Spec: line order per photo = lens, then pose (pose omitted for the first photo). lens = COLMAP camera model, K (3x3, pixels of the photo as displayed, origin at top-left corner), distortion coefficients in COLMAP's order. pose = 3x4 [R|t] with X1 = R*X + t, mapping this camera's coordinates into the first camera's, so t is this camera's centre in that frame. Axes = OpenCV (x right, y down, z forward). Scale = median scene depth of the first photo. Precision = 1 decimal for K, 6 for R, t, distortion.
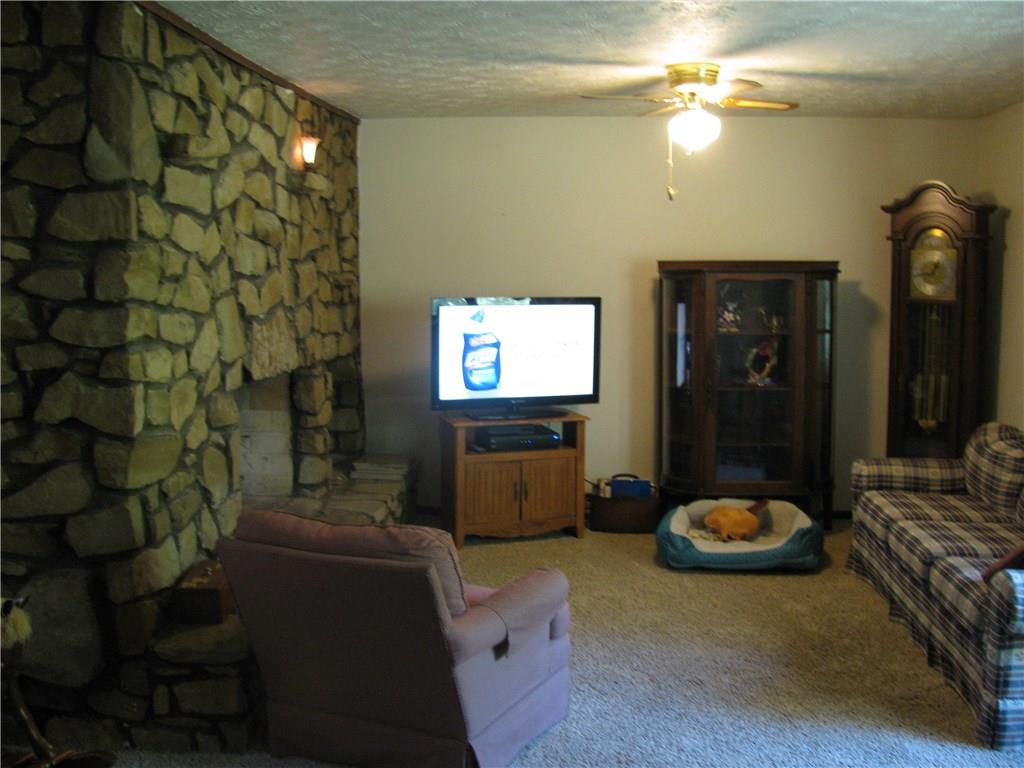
lens RADIAL K [[1057.1, 0, 512.0], [0, 1057.1, 384.0], [0, 0, 1]] dist [-0.226436, 0.275417]
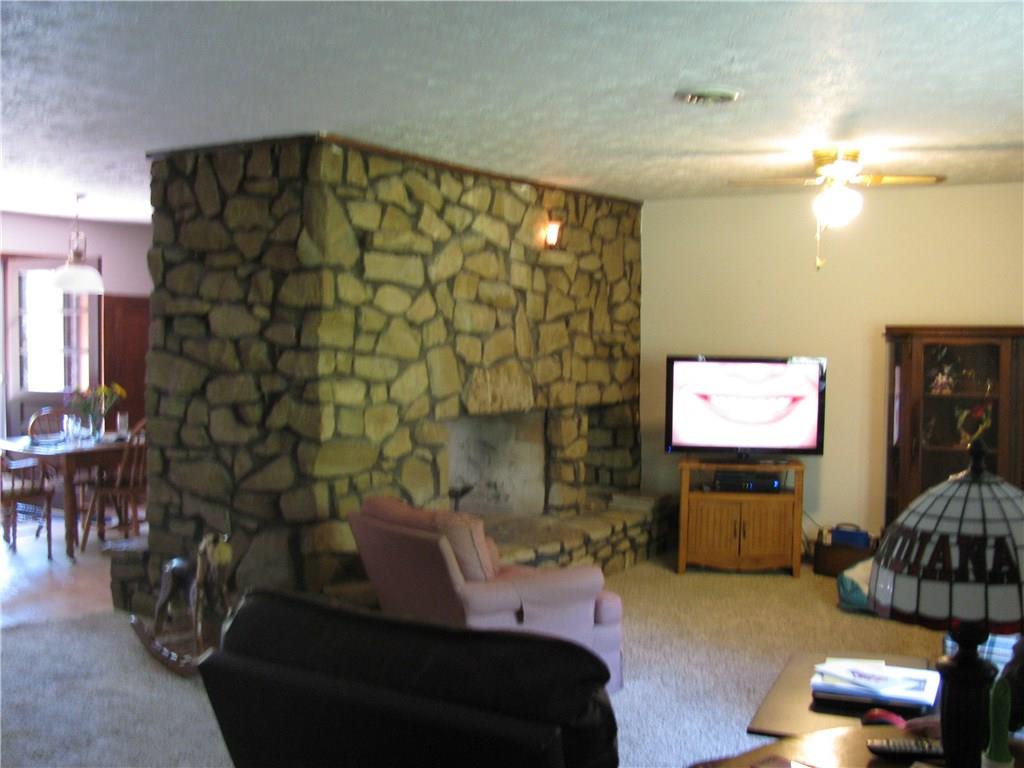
lens RADIAL K [[1057.1, 0, 512.0], [0, 1057.1, 384.0], [0, 0, 1]] dist [-0.226436, 0.275417]
pose [[0.880493, 0.031671, -0.473000, 0.426535], [-0.060070, 0.997177, -0.045051, 0.016628], [0.470238, 0.068080, 0.879910, -0.133606]]
